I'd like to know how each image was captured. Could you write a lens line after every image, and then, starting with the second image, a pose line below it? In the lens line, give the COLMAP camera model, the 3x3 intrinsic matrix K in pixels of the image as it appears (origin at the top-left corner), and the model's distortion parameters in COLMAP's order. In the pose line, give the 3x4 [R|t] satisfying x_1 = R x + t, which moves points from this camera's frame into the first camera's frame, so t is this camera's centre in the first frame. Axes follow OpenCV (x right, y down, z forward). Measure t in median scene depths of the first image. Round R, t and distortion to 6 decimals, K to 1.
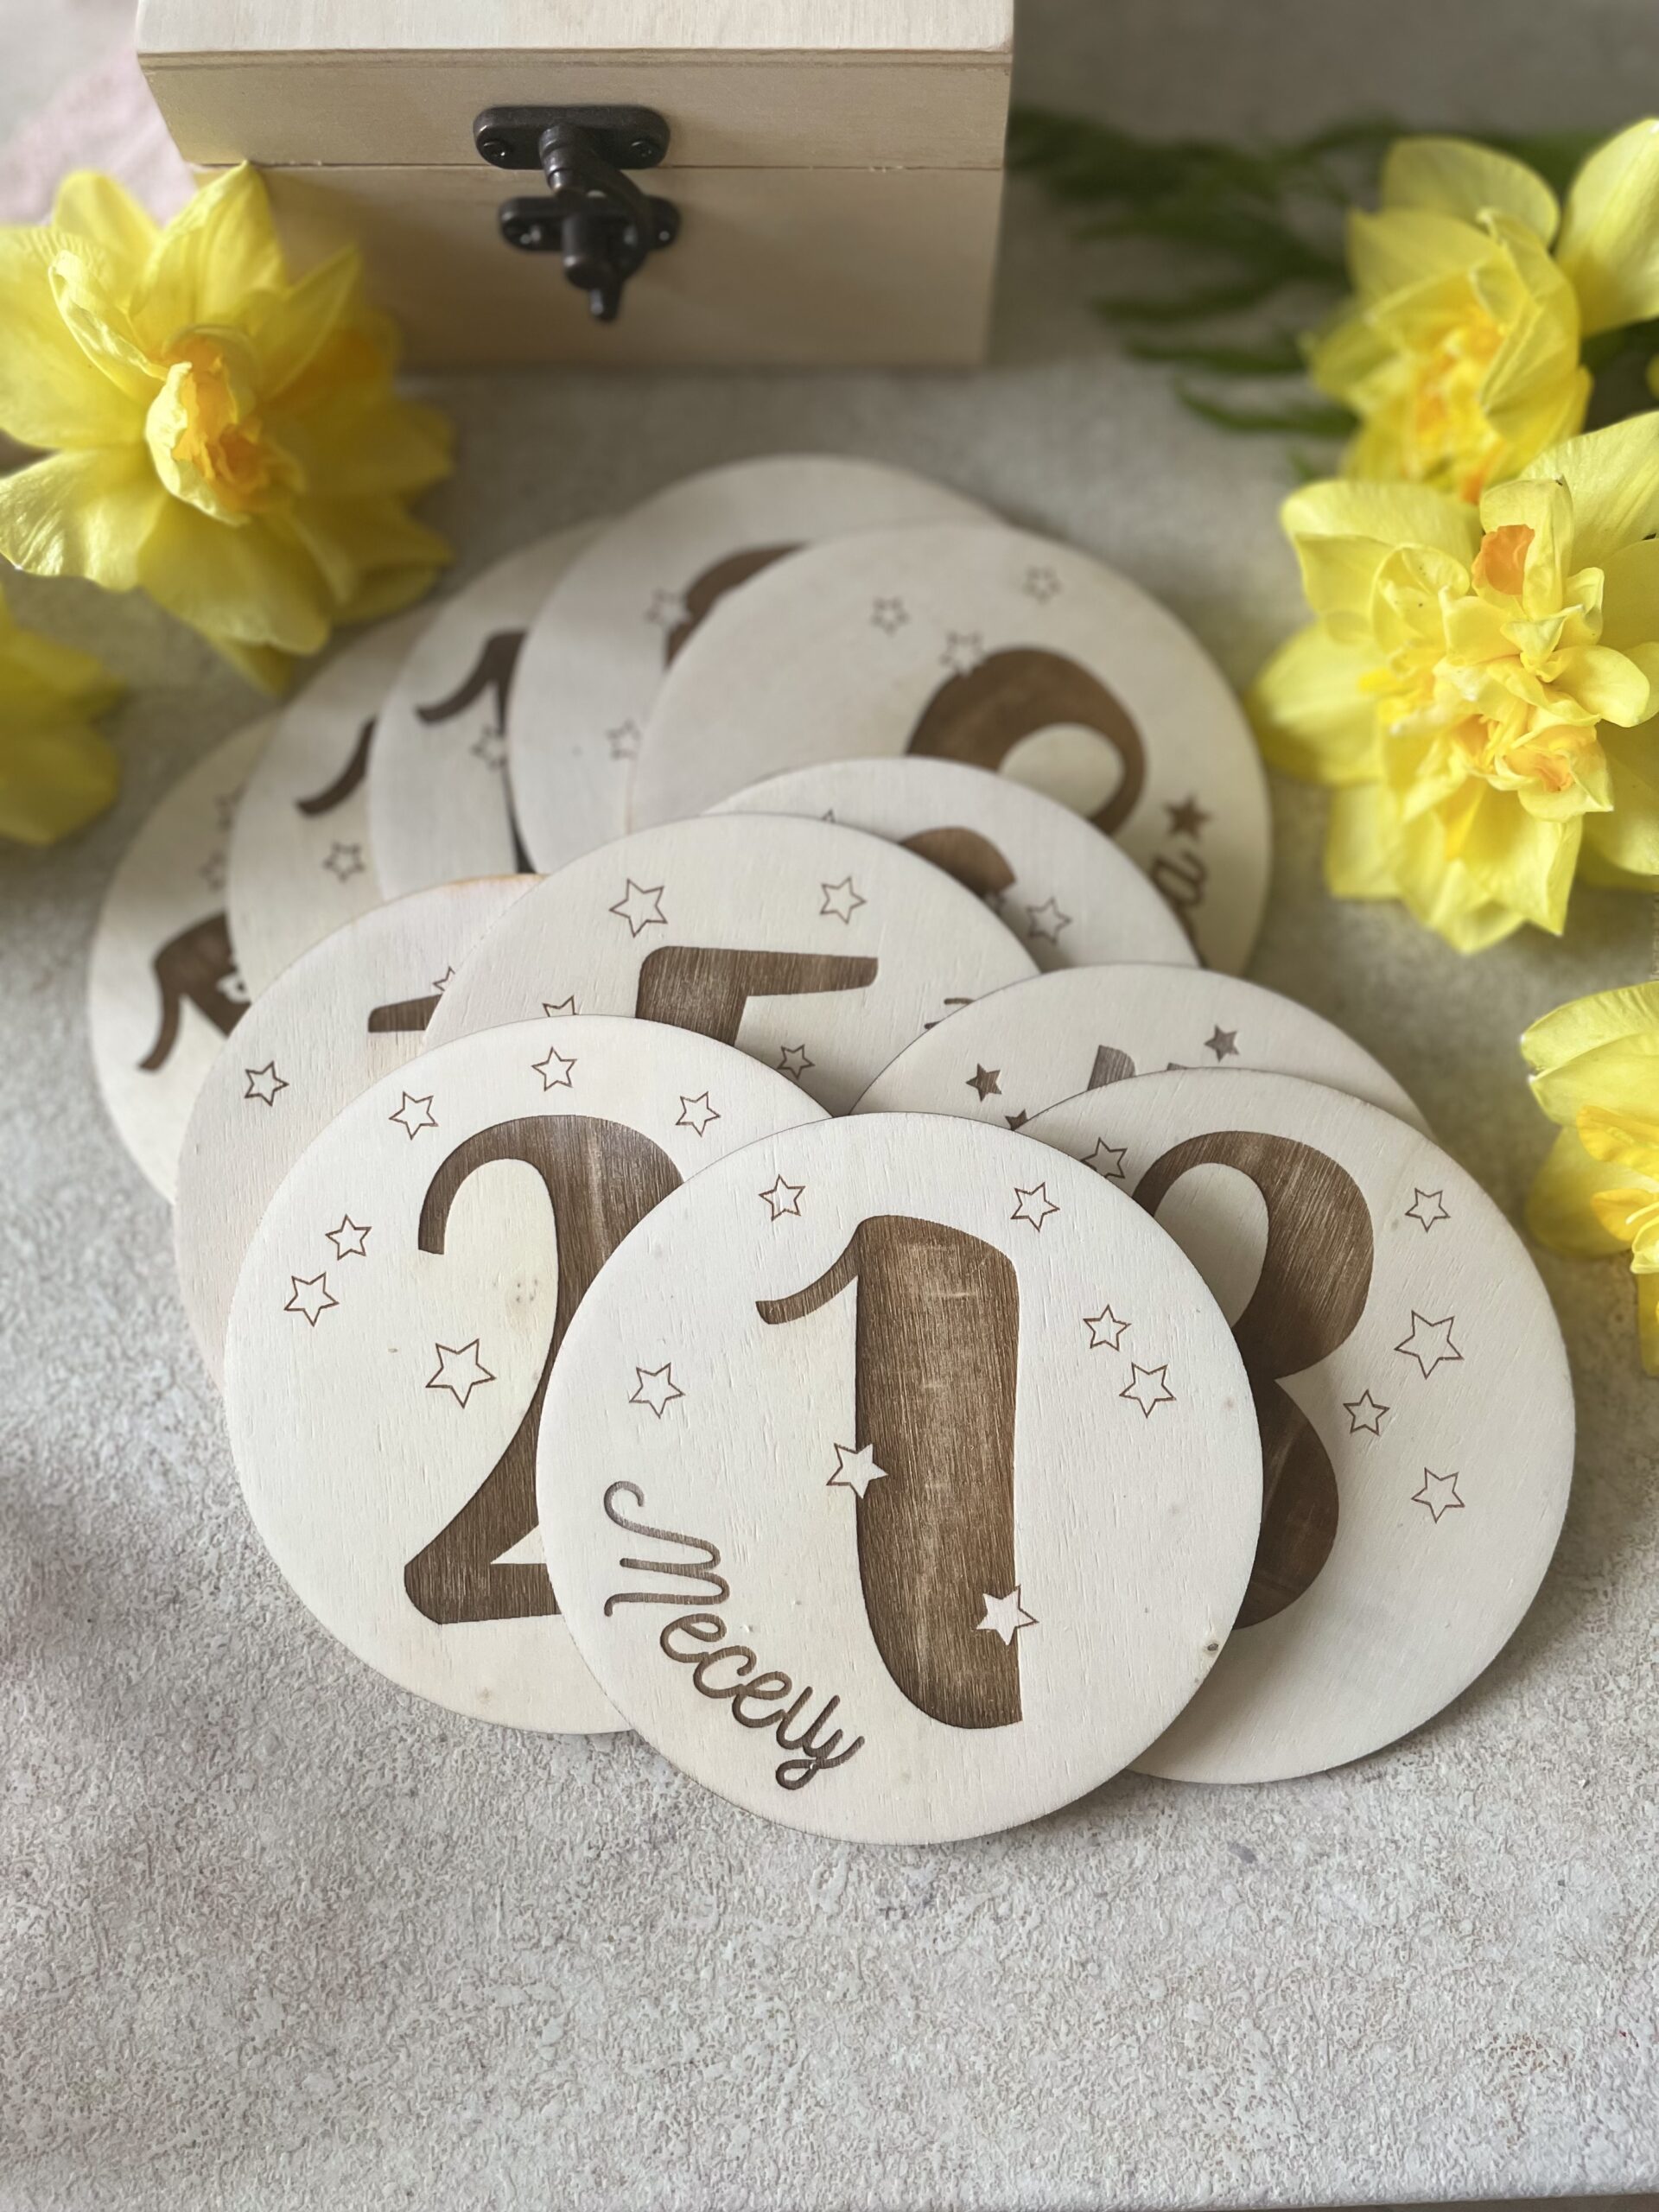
lens RADIAL K [[1661.3, 0, 829.5], [0, 1661.3, 1106.0], [0, 0, 1]] dist [0.072709, -0.114845]
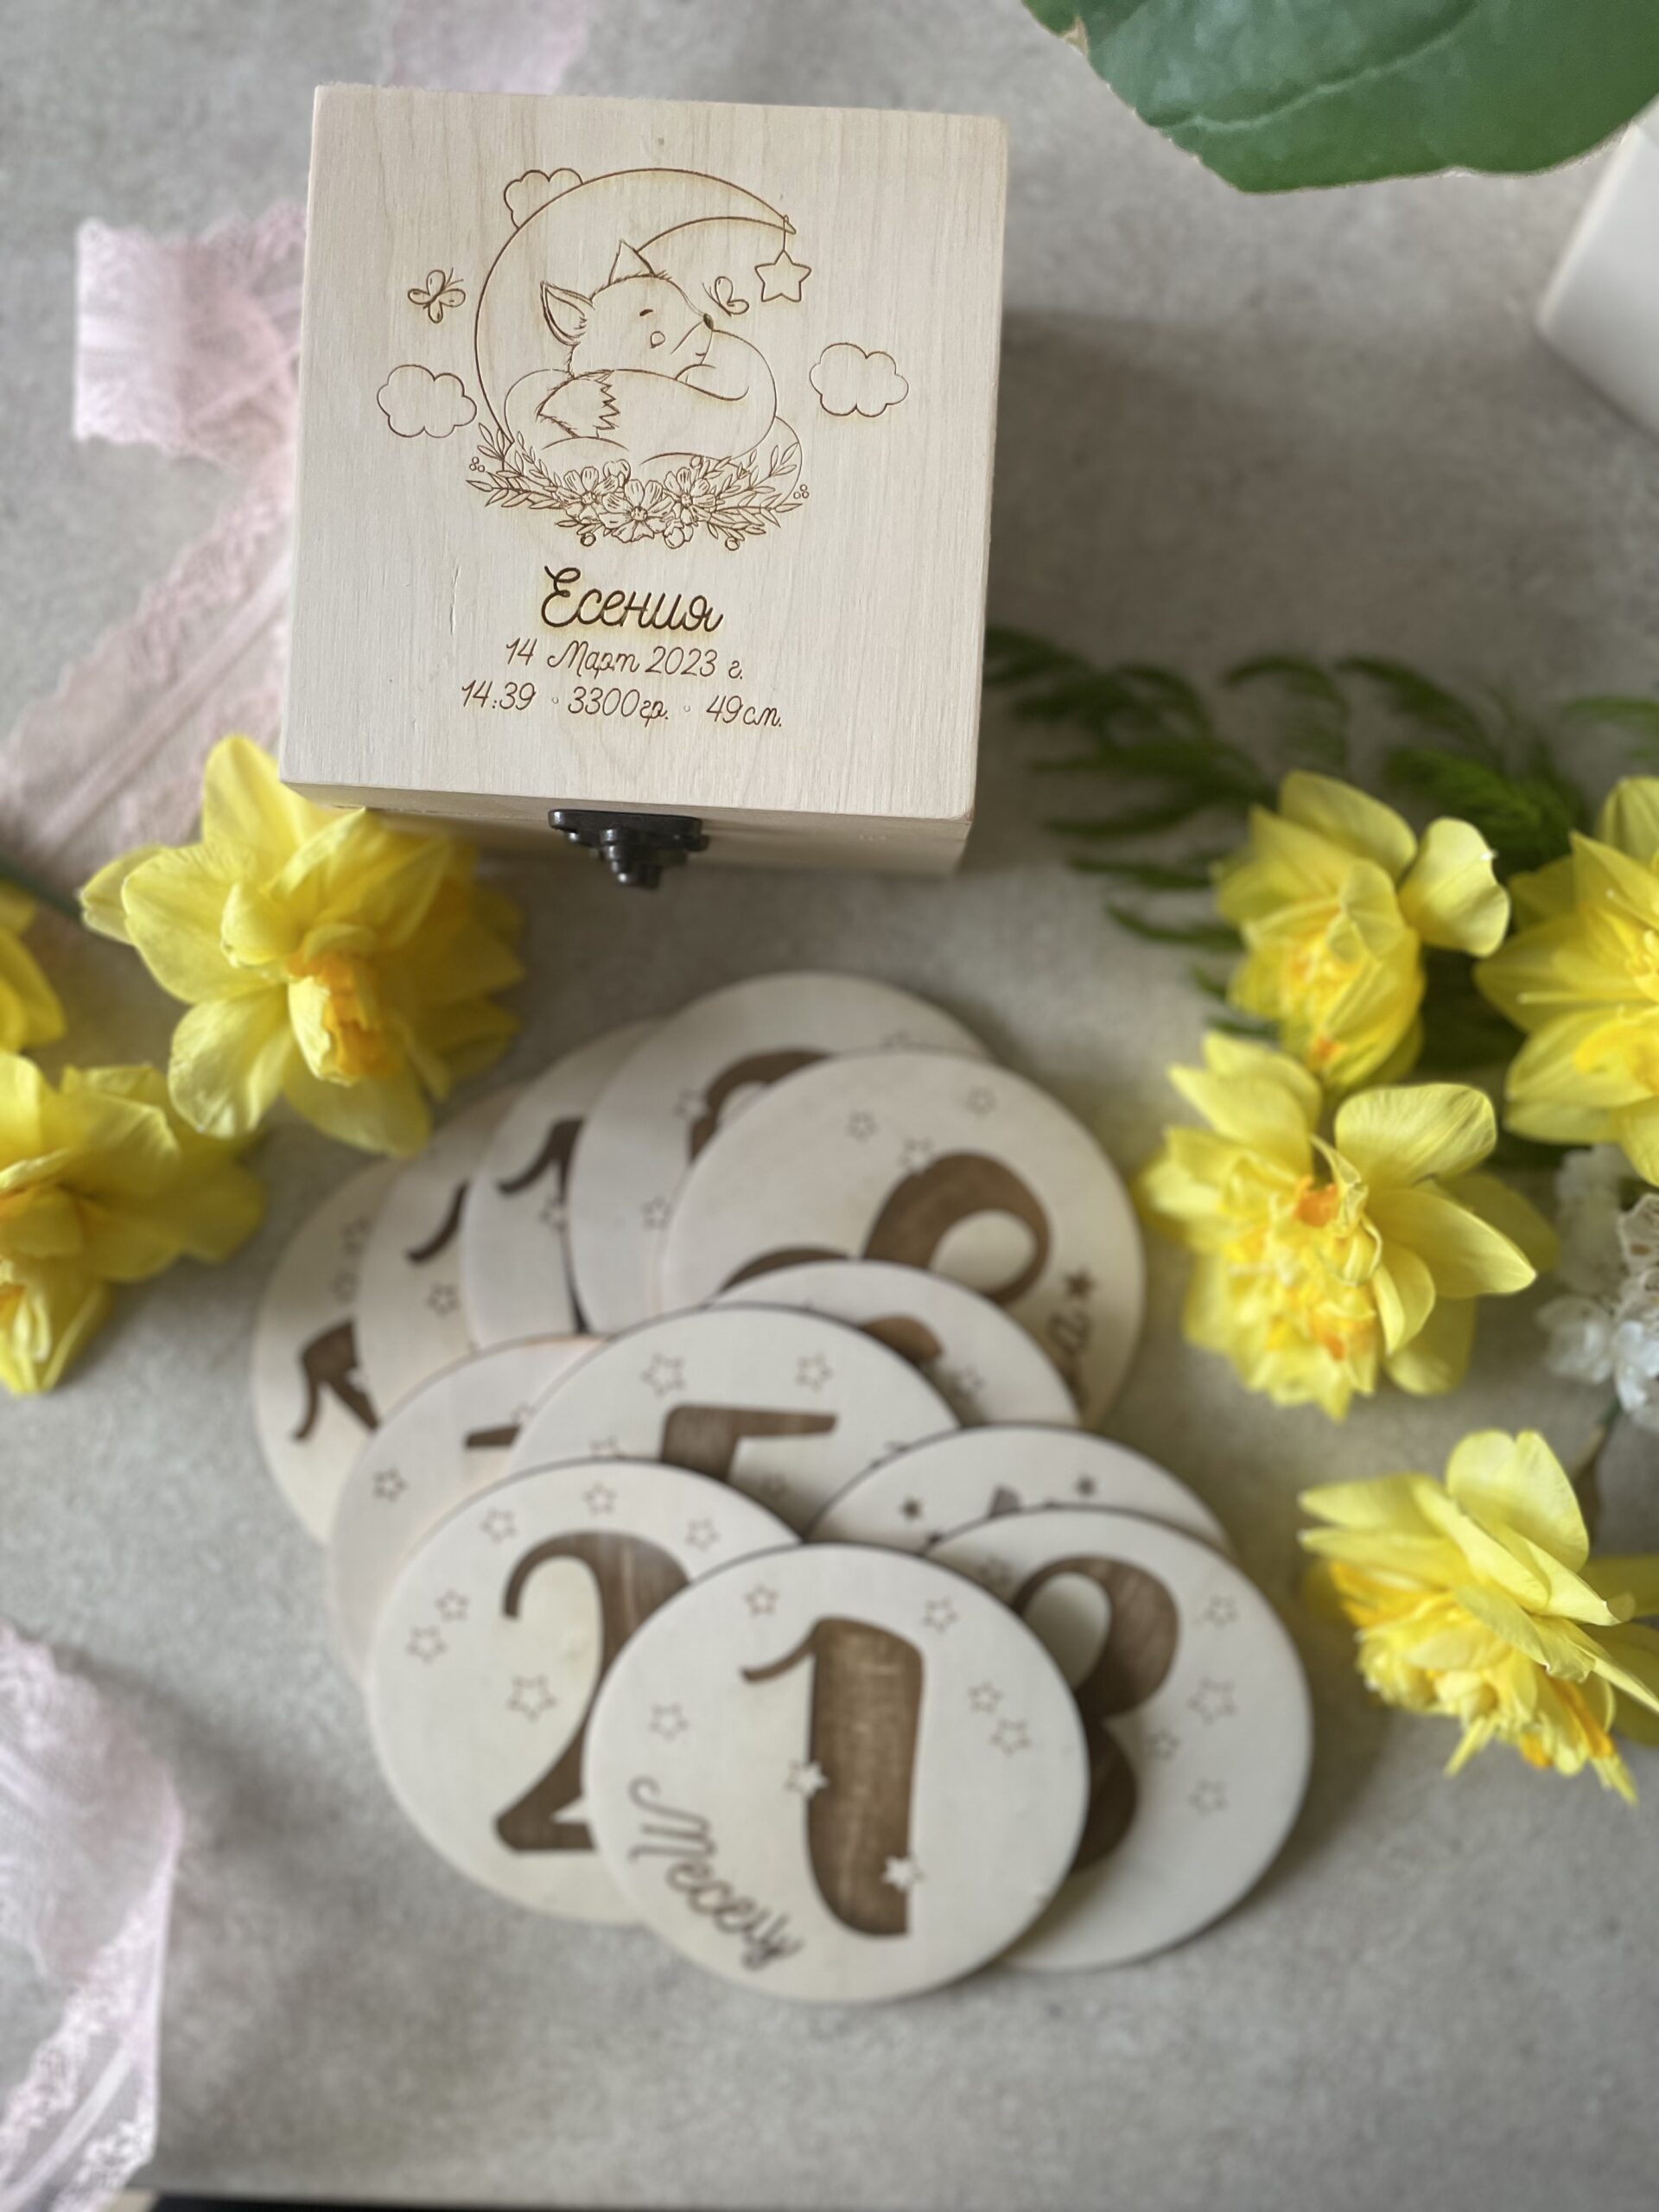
lens RADIAL K [[1614.9, 0, 826.6], [0, 1614.9, 1103.5], [0, 0, 1]] dist [0.083377, -0.127424]
pose [[0.999043, 0.043552, 0.004155, 0.002467], [-0.043382, 0.973903, 0.222778, -0.637589], [0.005656, -0.222745, 0.974860, -0.236682]]
